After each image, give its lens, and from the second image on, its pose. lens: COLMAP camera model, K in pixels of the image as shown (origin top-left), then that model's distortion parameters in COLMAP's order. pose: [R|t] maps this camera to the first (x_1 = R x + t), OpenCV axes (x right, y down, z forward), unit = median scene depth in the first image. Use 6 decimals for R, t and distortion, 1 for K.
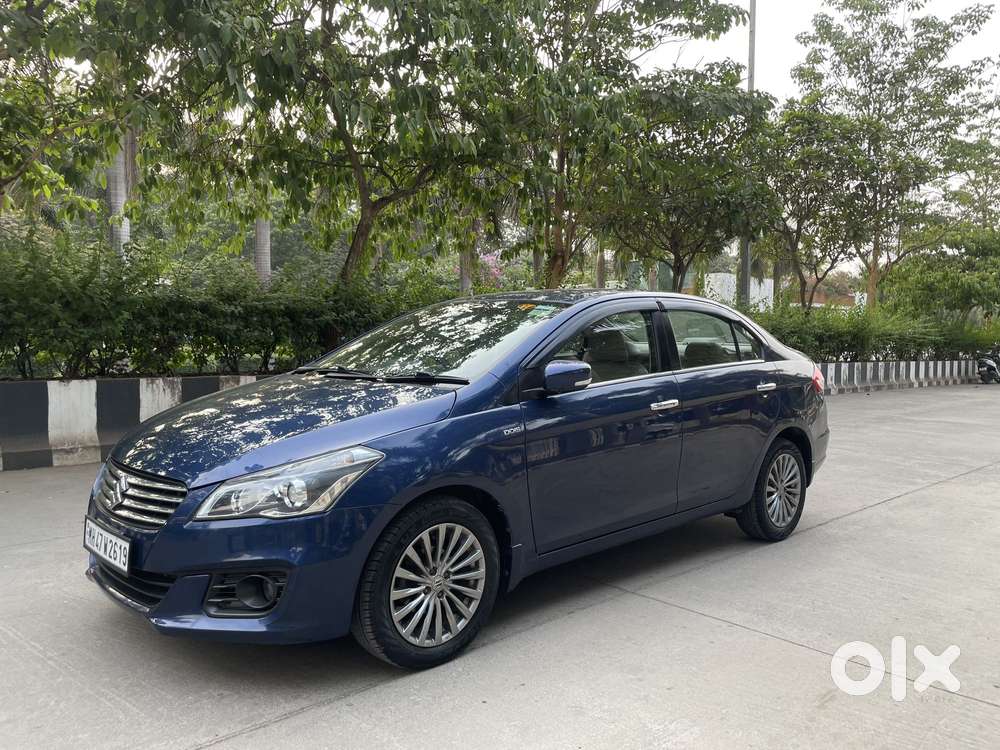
lens RADIAL K [[762.7, 0, 509.1], [0, 762.7, 371.3], [0, 0, 1]] dist [0.087491, -0.128843]
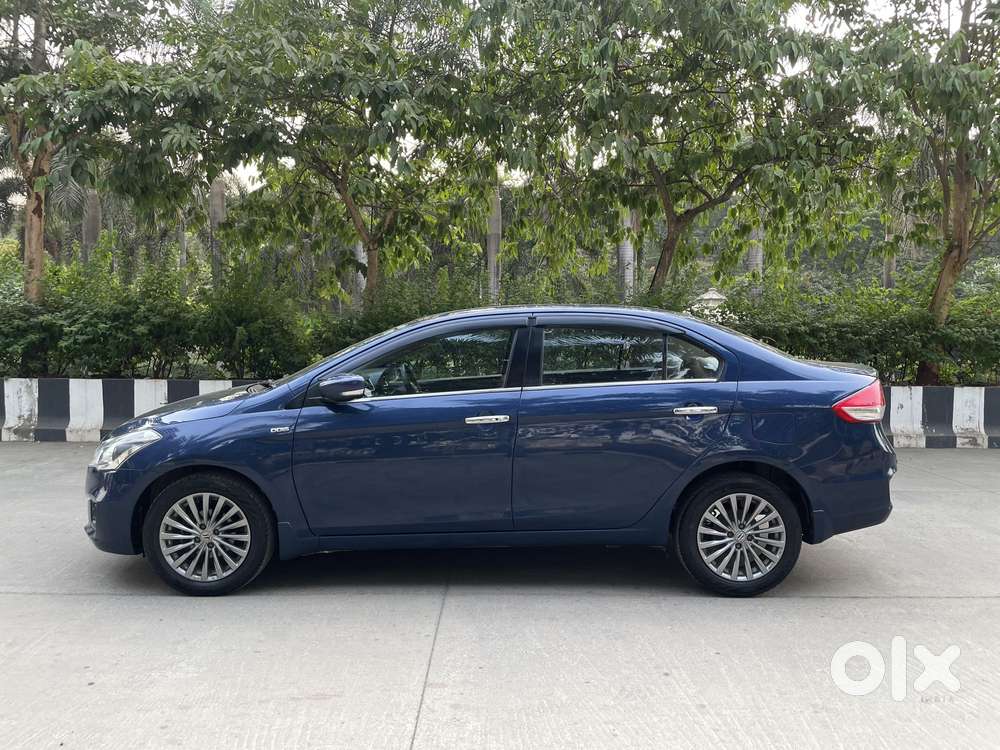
lens RADIAL K [[762.7, 0, 509.1], [0, 762.7, 371.3], [0, 0, 1]] dist [0.087491, -0.128843]
pose [[0.720463, 0.008055, -0.693447, 0.492671], [-0.022730, 0.999670, -0.012003, -0.004711], [0.693121, 0.024410, 0.720408, 0.151640]]
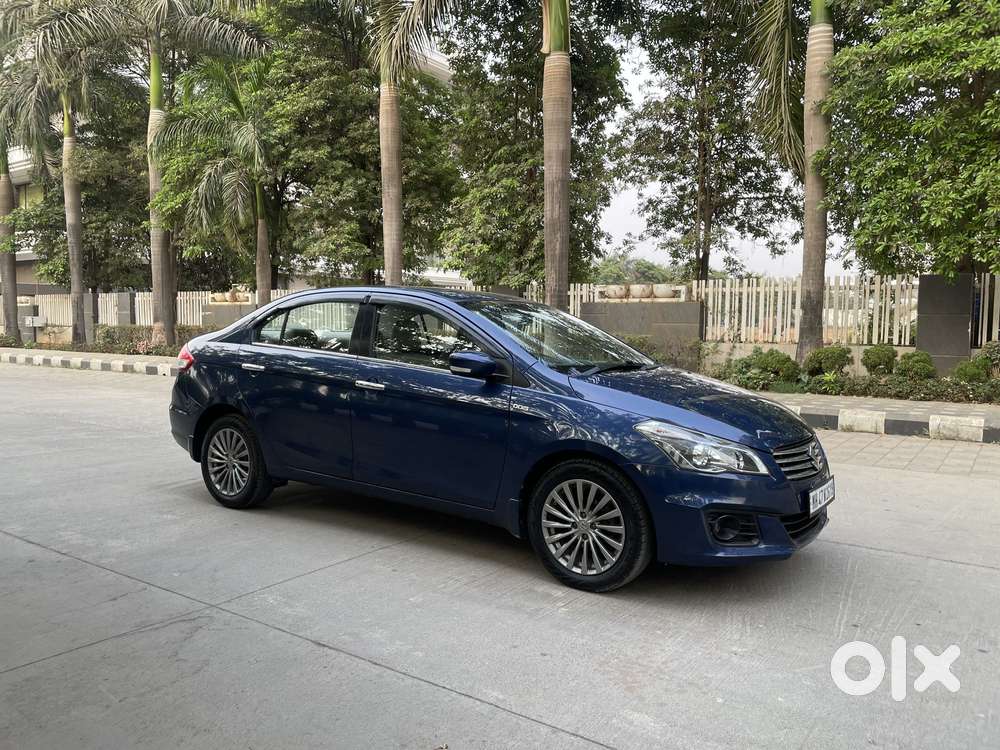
lens RADIAL K [[757.4, 0, 511.0], [0, 757.4, 373.1], [0, 0, 1]] dist [0.090105, -0.126581]
pose [[-0.199306, -0.075750, 0.977005, -0.675762], [0.019067, 0.996519, 0.081152, -0.043927], [-0.979752, 0.034803, -0.197168, 0.707536]]
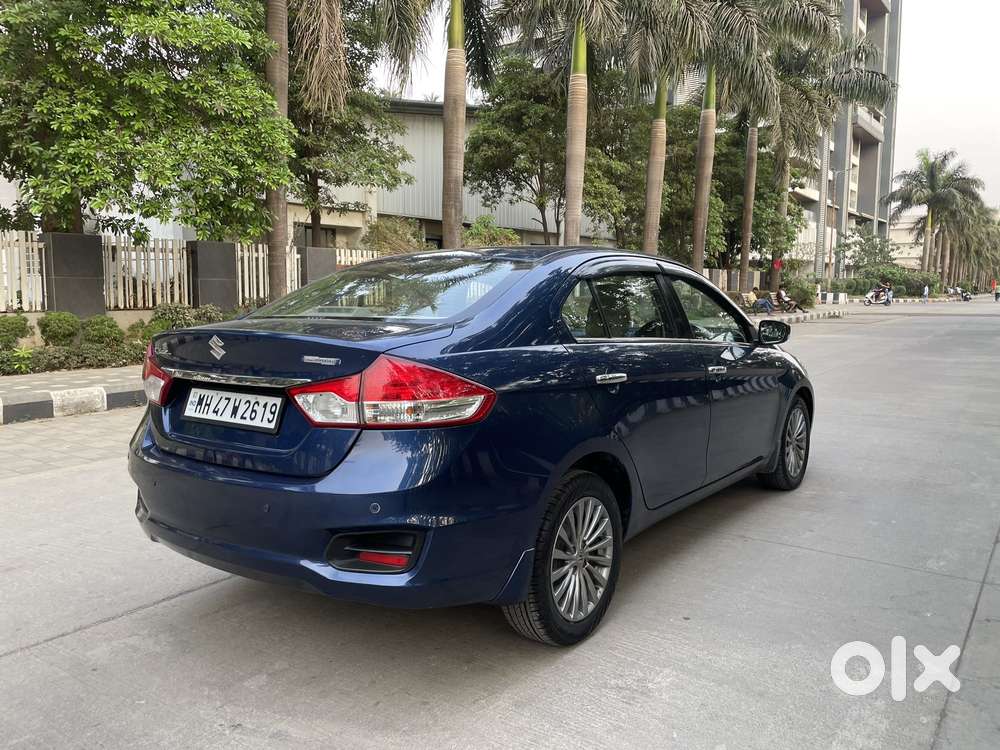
lens RADIAL K [[762.7, 0, 509.1], [0, 762.7, 371.3], [0, 0, 1]] dist [0.087491, -0.128843]
pose [[-0.985474, 0.008950, -0.169591, 0.172601], [-0.014831, 0.990260, 0.138440, -0.057657], [0.169178, 0.138944, -0.975742, 1.193347]]
